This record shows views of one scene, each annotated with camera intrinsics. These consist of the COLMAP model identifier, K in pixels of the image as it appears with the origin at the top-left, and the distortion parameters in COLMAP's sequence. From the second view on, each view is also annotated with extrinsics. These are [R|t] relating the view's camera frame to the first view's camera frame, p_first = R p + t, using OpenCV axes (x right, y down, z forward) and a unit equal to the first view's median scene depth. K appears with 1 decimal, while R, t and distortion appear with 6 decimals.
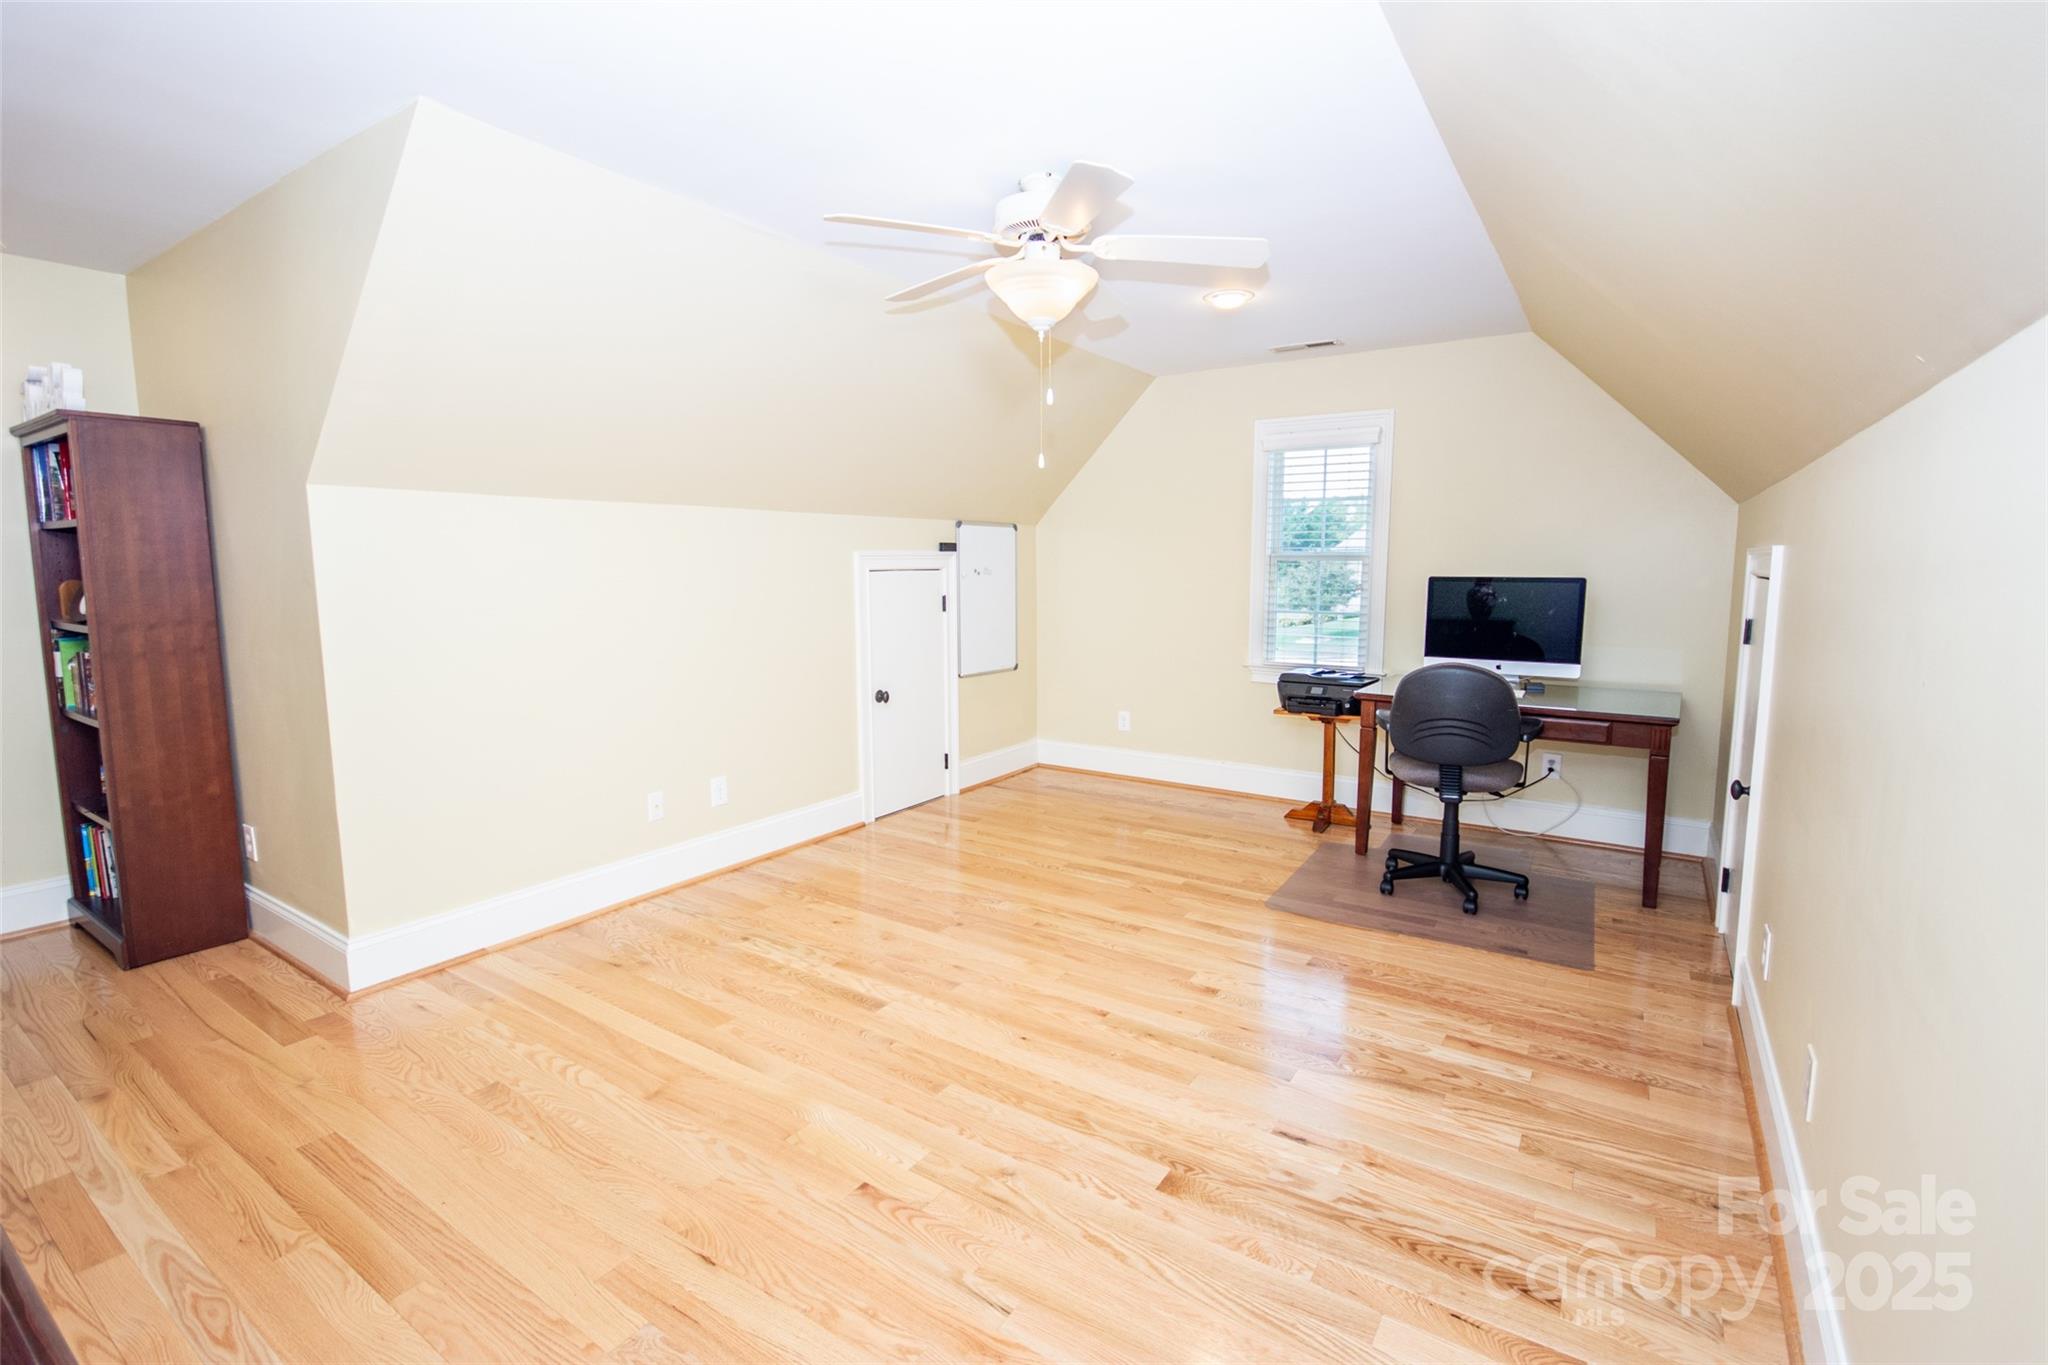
lens RADIAL K [[917.9, 0, 1032.2], [0, 917.9, 678.7], [0, 0, 1]] dist [-0.000943, -0.005994]
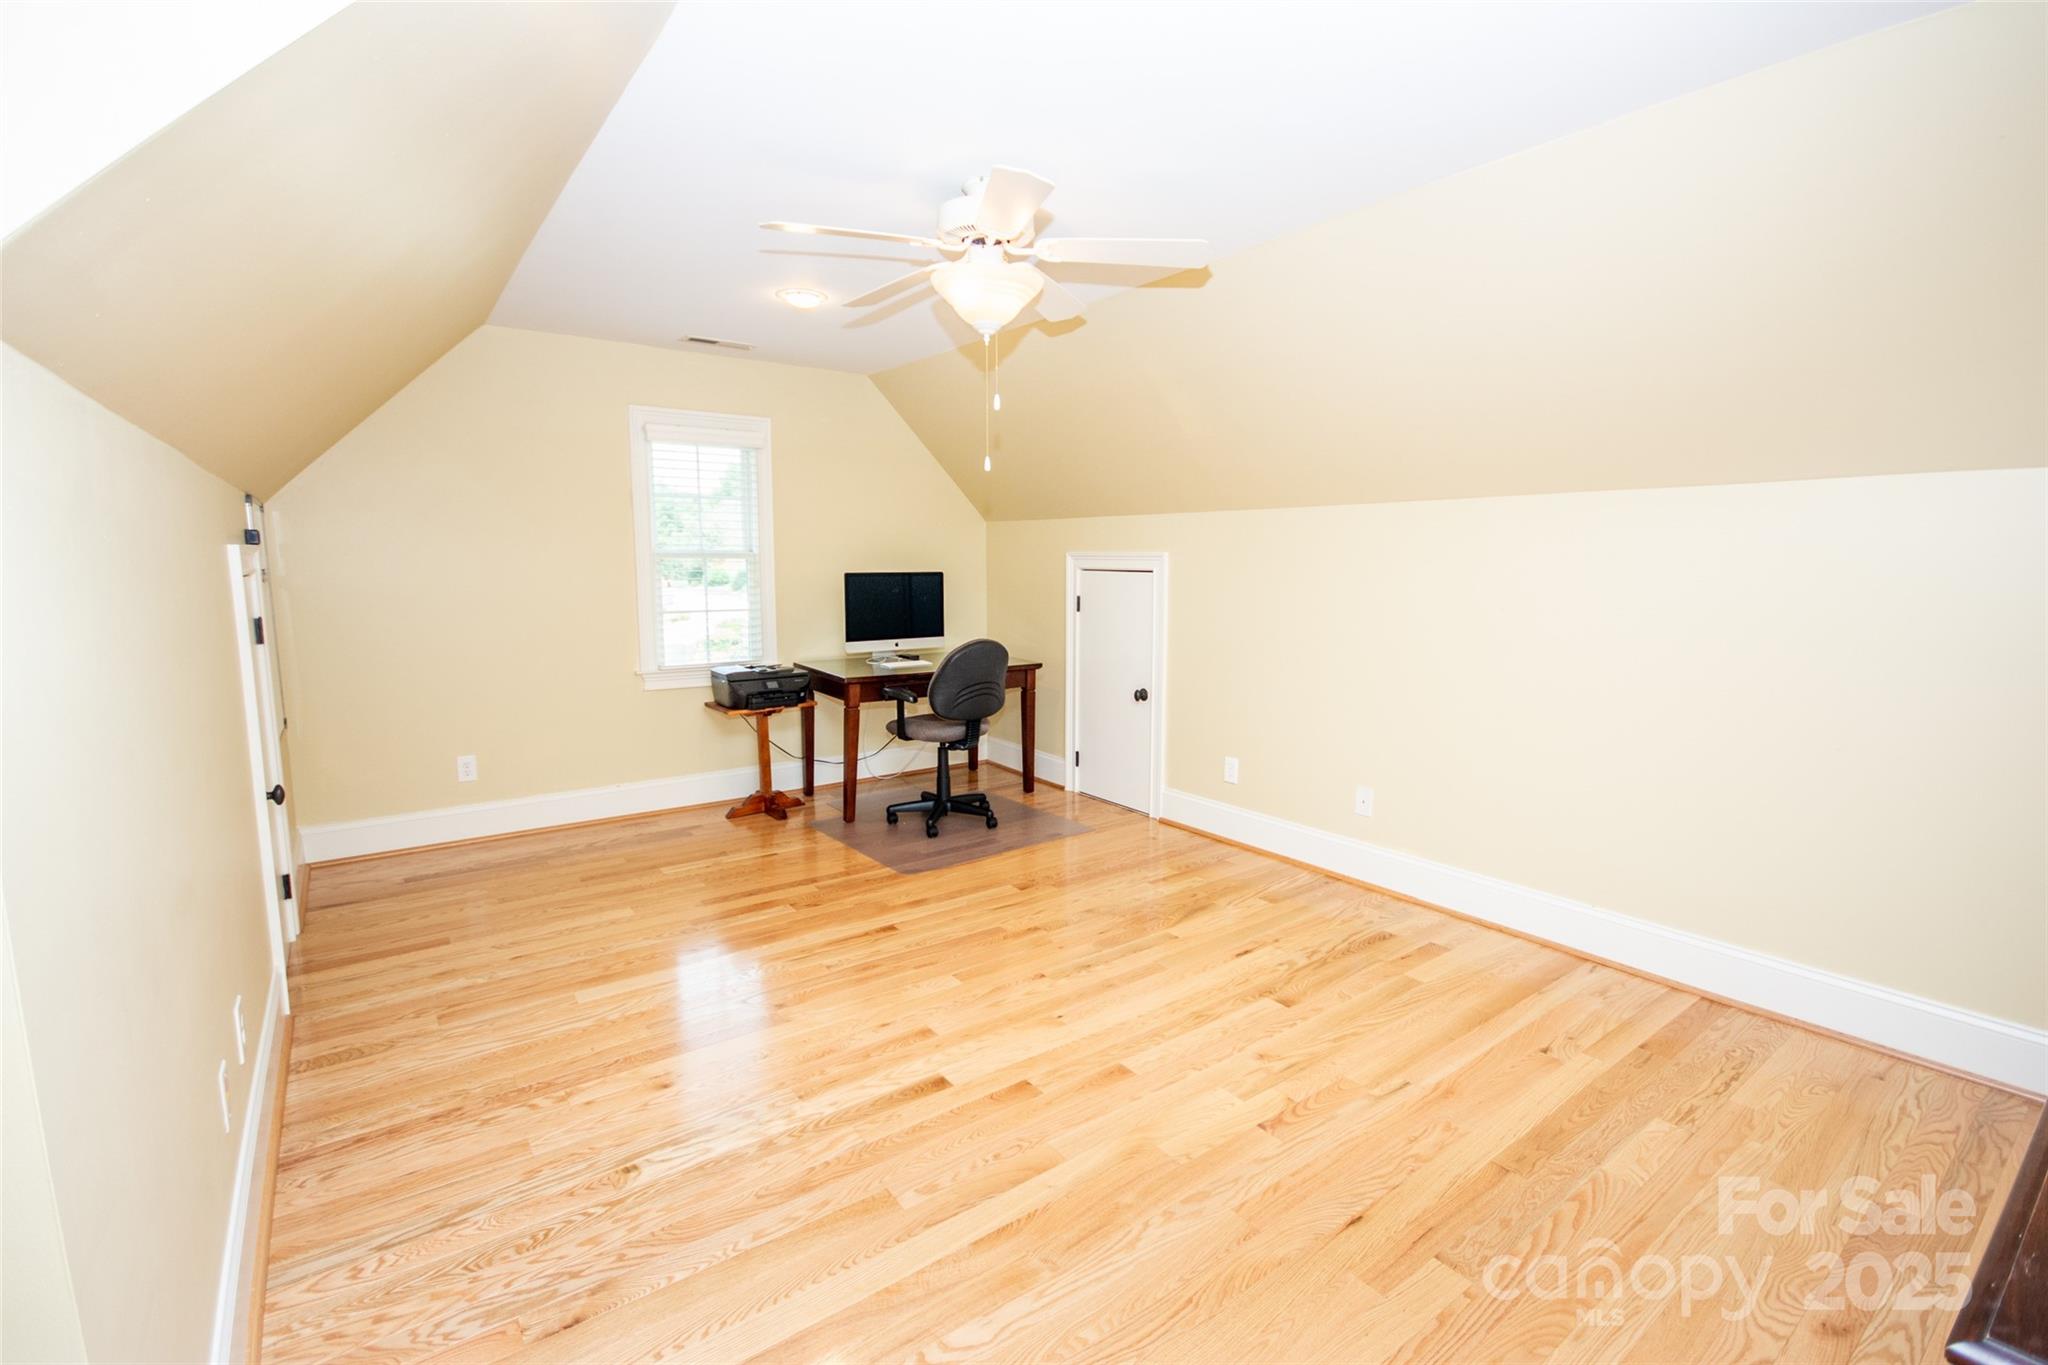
lens RADIAL K [[917.9, 0, 1029.2], [0, 917.9, 679.2], [0, 0, 1]] dist [-0.000943, -0.005994]
pose [[0.342721, -0.122276, 0.931445, -0.665663], [0.114039, 0.989576, 0.087947, -0.061316], [-0.932490, 0.076080, 0.353093, 0.440078]]
